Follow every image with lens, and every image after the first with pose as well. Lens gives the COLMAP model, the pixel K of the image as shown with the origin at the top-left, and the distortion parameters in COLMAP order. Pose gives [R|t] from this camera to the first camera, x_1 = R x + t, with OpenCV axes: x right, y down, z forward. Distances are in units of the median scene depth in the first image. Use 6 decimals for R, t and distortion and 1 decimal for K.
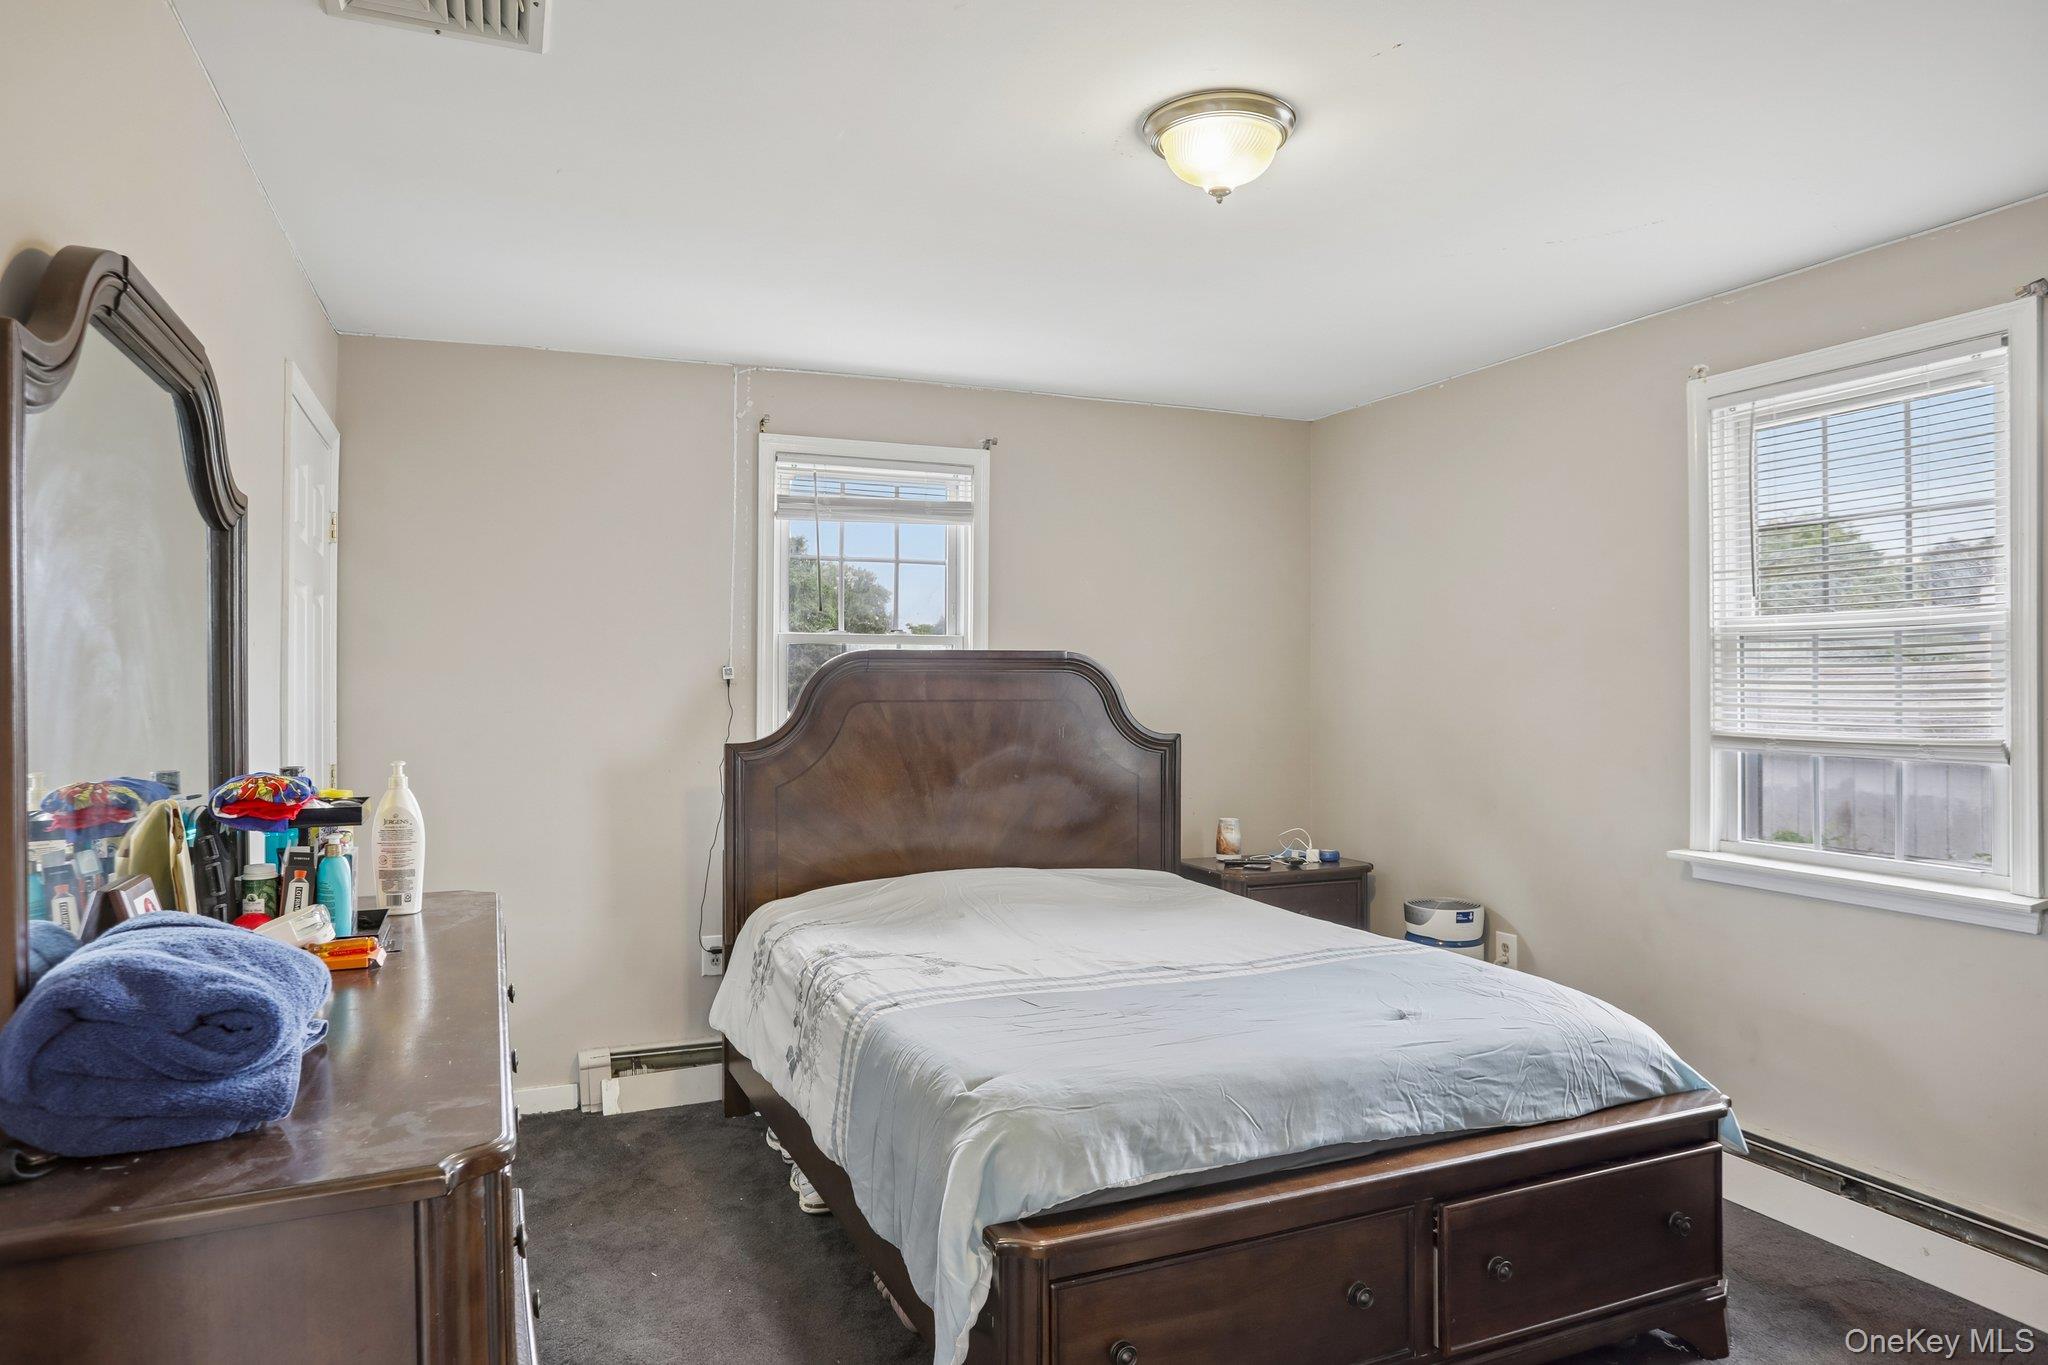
lens RADIAL K [[1224.4, 0, 1024.0], [0, 1224.4, 682.5], [0, 0, 1]] dist [-0.000857, -0.000199]
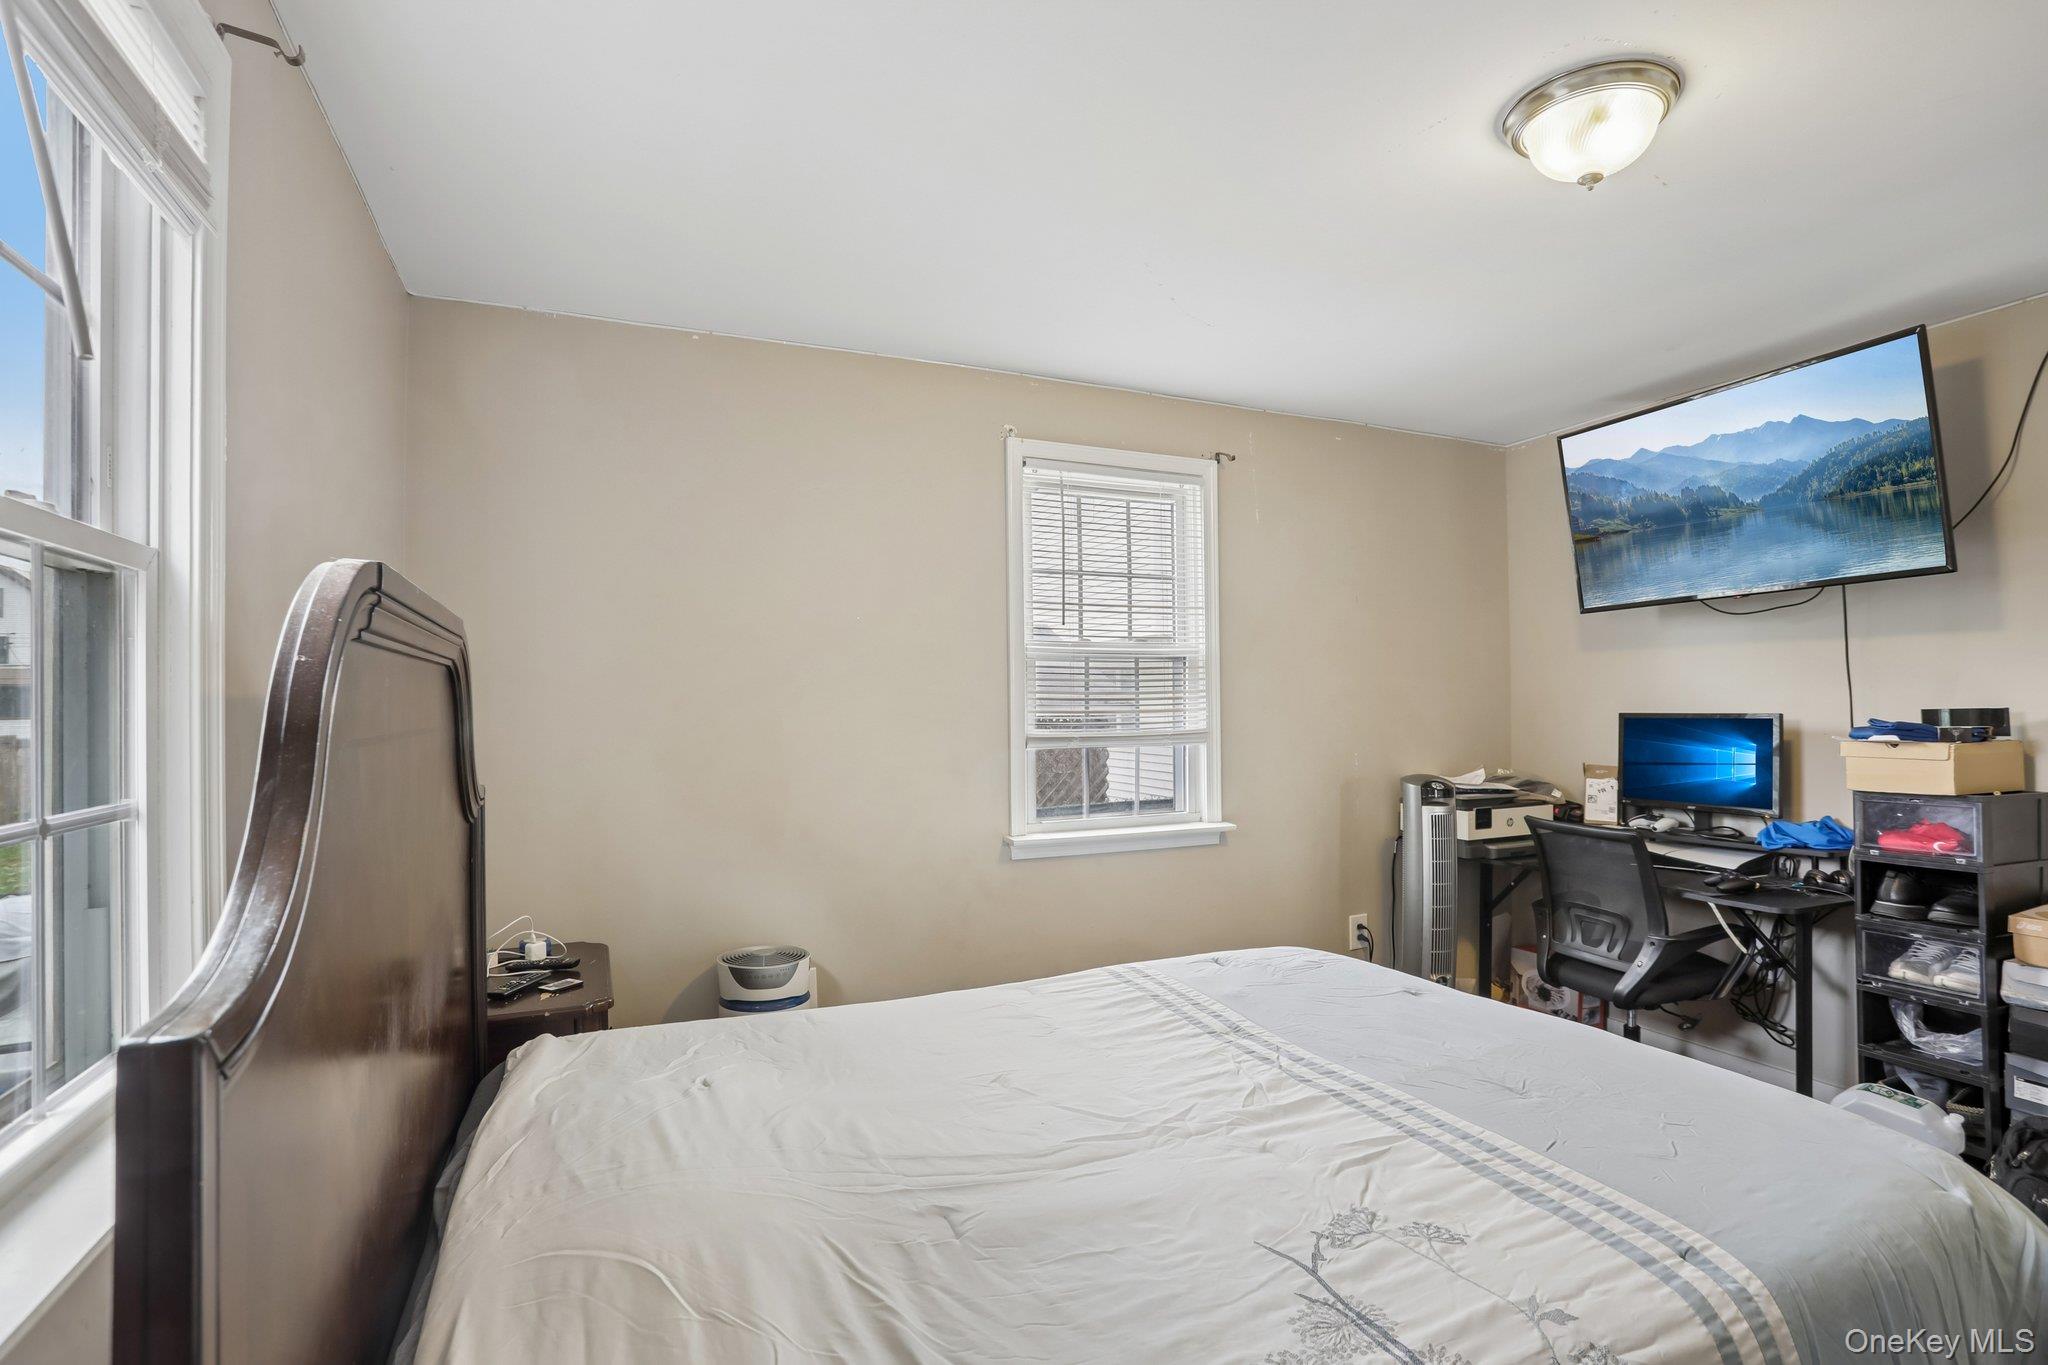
lens RADIAL K [[1023.6, 0, 1024.0], [0, 1023.6, 682.5], [0, 0, 1]] dist [-0.021368, 0.000059]
pose [[0.009938, 0.015988, 0.999823, -0.442488], [0.005299, 0.999857, -0.016041, 0.005835], [-0.999937, 0.005457, 0.009852, 0.991753]]
